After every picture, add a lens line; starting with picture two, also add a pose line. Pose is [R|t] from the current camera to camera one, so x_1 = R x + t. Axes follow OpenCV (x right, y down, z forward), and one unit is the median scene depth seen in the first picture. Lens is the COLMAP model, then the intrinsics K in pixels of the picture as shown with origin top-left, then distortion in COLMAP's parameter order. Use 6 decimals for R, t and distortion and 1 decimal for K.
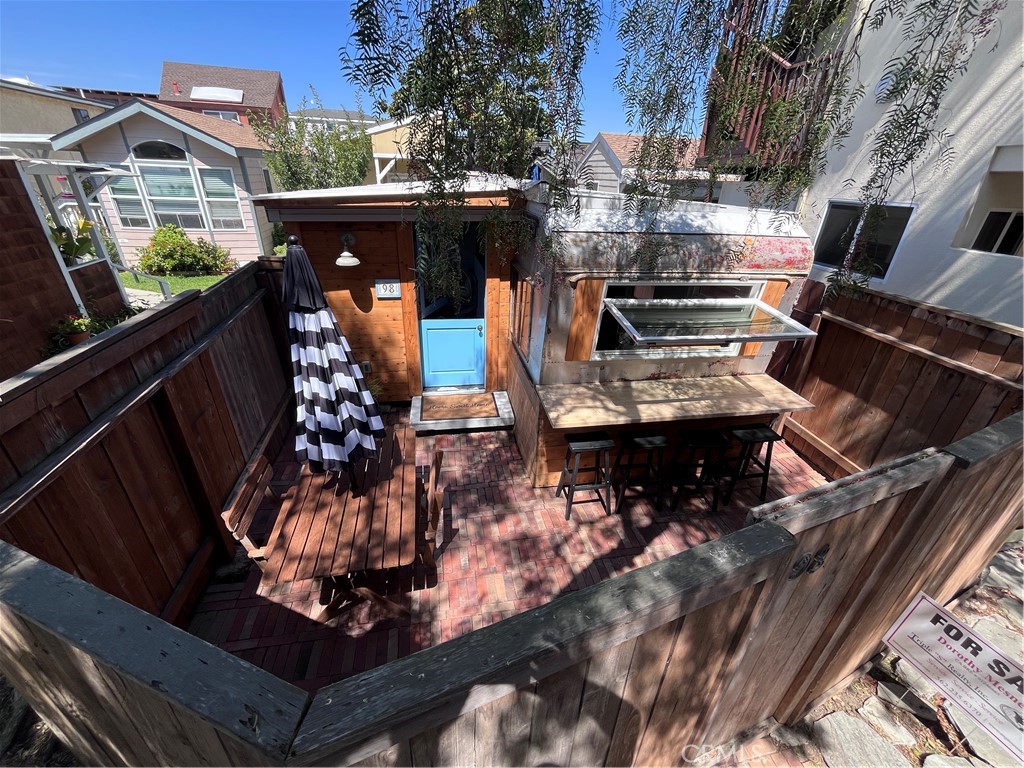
lens RADIAL K [[411.4, 0, 519.5], [0, 411.4, 384.7], [0, 0, 1]] dist [0.010469, -0.000133]
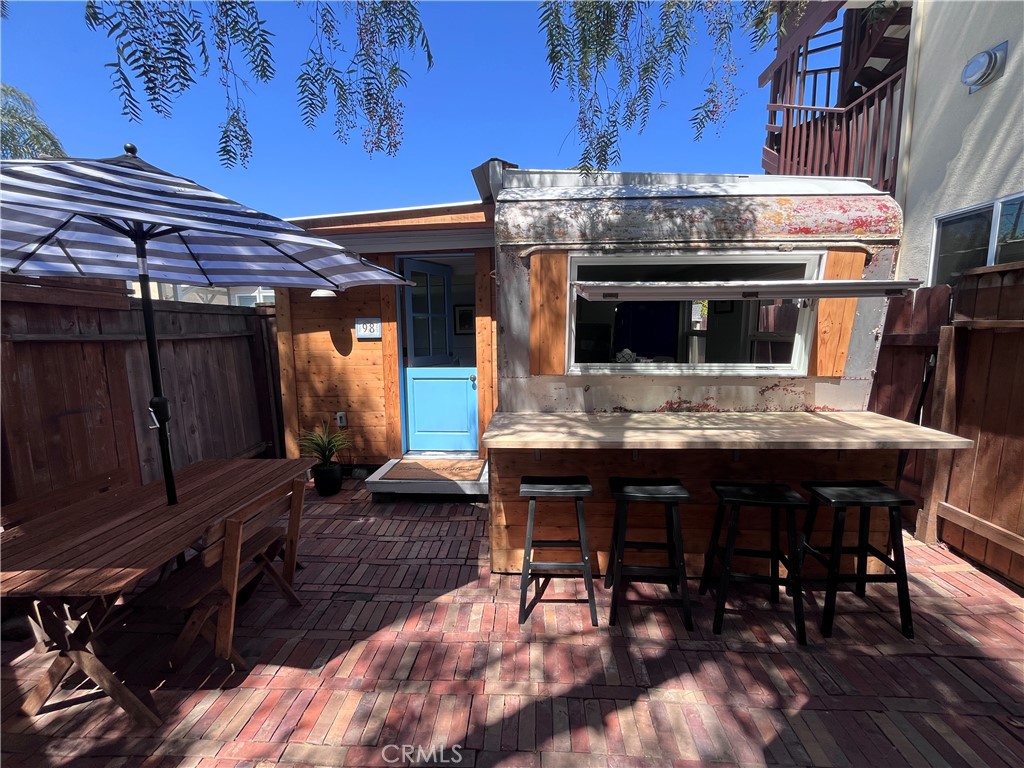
lens RADIAL K [[411.3, 0, 519.8], [0, 411.3, 382.4], [0, 0, 1]] dist [0.000987, 0.000241]
pose [[0.972031, -0.017889, -0.234169, 0.246393], [-0.061109, 0.943483, -0.325738, 0.176333], [0.226761, 0.330938, 0.916002, 0.321769]]
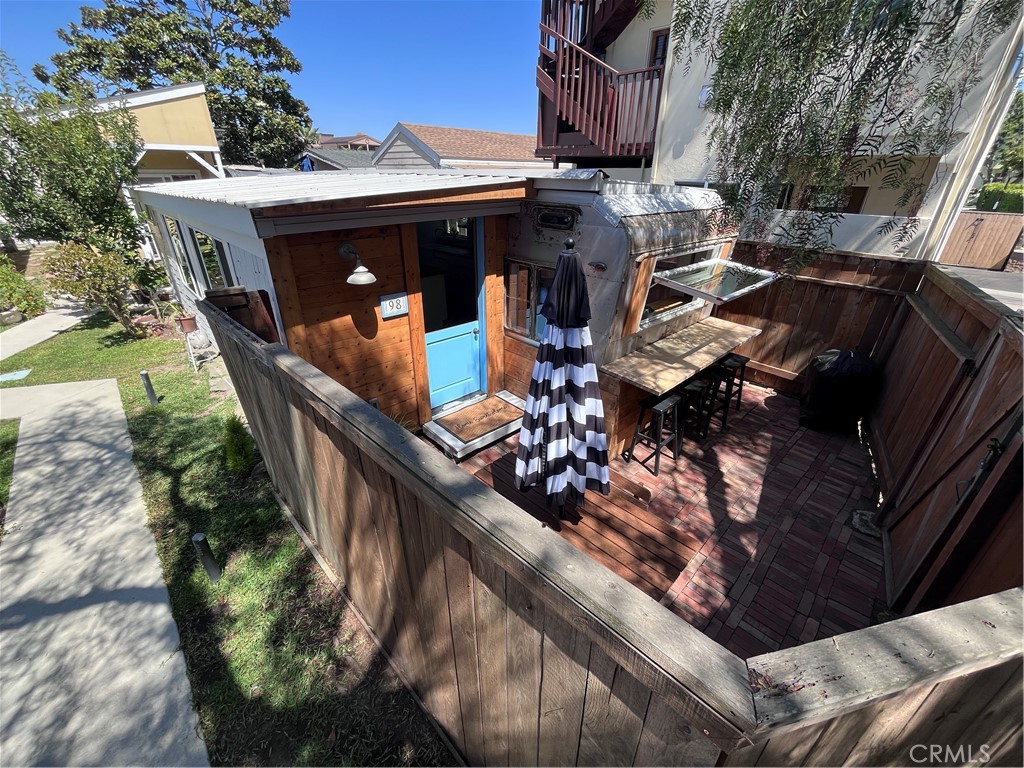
lens RADIAL K [[411.3, 0, 519.8], [0, 411.3, 382.4], [0, 0, 1]] dist [0.000987, 0.000241]
pose [[0.839676, -0.267916, 0.472404, -0.615192], [0.262001, 0.961766, 0.079755, -0.093268], [-0.475710, 0.056802, 0.877766, 0.177534]]
